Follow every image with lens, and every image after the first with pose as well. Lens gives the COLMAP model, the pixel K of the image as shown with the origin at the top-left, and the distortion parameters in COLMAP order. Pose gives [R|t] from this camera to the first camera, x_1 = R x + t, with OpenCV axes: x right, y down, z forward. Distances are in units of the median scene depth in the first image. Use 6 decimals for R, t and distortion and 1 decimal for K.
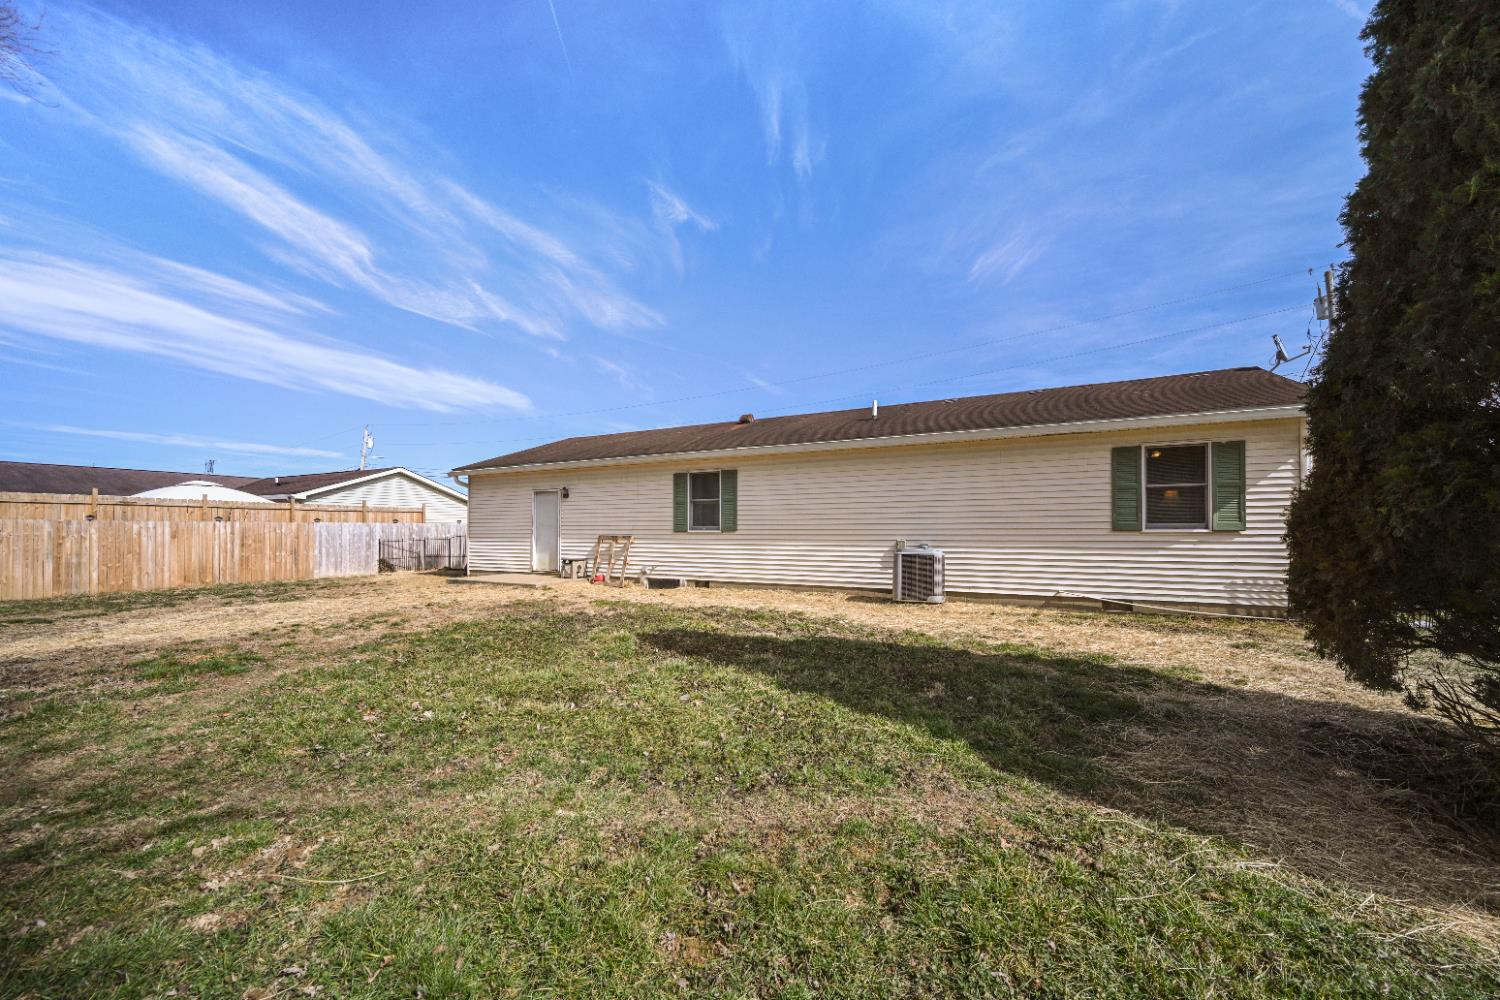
lens RADIAL K [[585.6, 0, 782.2], [0, 585.6, 510.8], [0, 0, 1]] dist [0.001048, 0.000225]
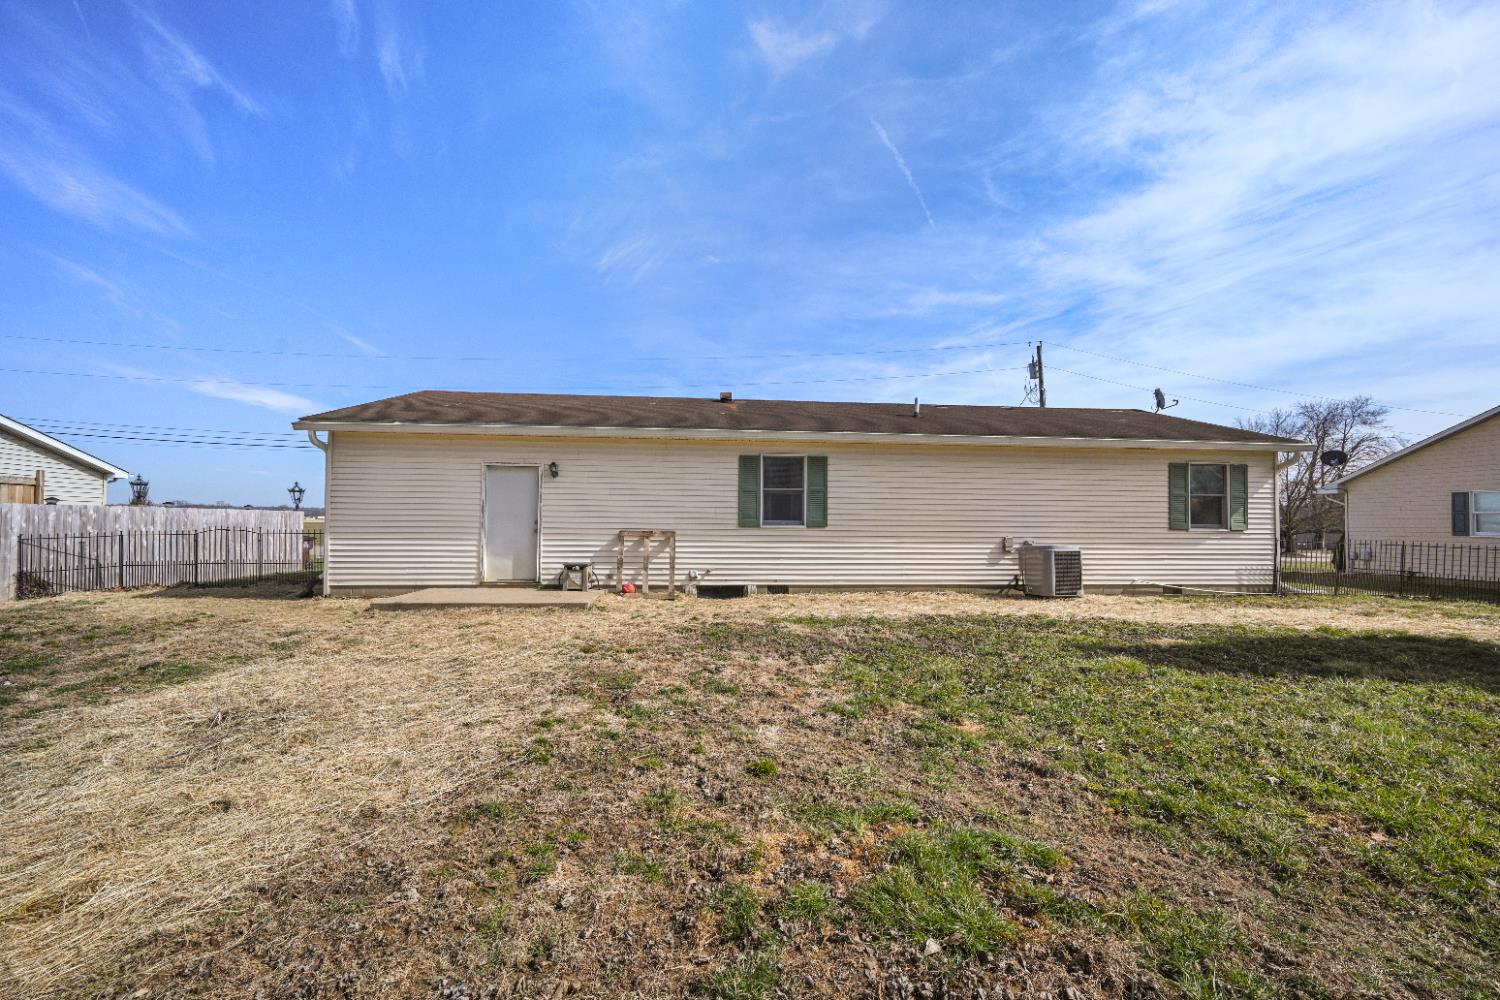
lens RADIAL K [[585.6, 0, 782.2], [0, 585.6, 510.8], [0, 0, 1]] dist [0.001048, 0.000225]
pose [[0.840183, 0.023855, 0.541778, -0.580779], [-0.028459, 0.999595, 0.000122, 0.011788], [-0.541556, -0.015521, 0.840522, 0.287296]]
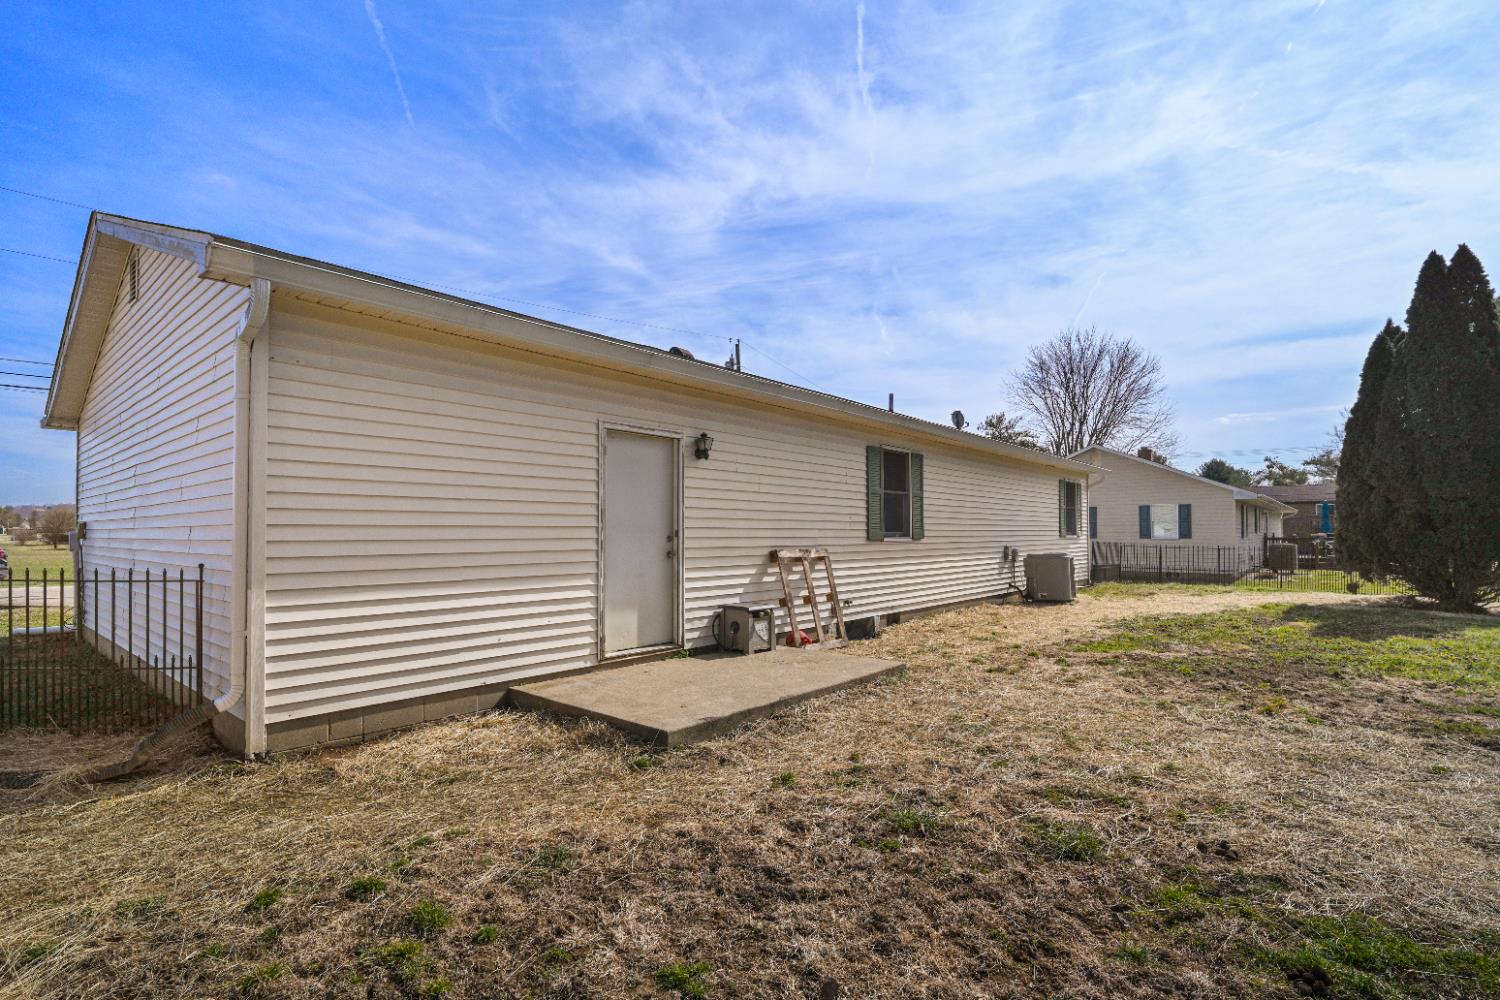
lens RADIAL K [[733.9, 0, 748.3], [0, 733.9, 541.1], [0, 0, 1]] dist [0.051317, 0.000018]
pose [[0.244660, -0.000803, 0.969609, -0.951898], [-0.016236, 0.999856, 0.004925, 0.034700], [-0.969473, -0.016947, 0.244612, 0.942546]]
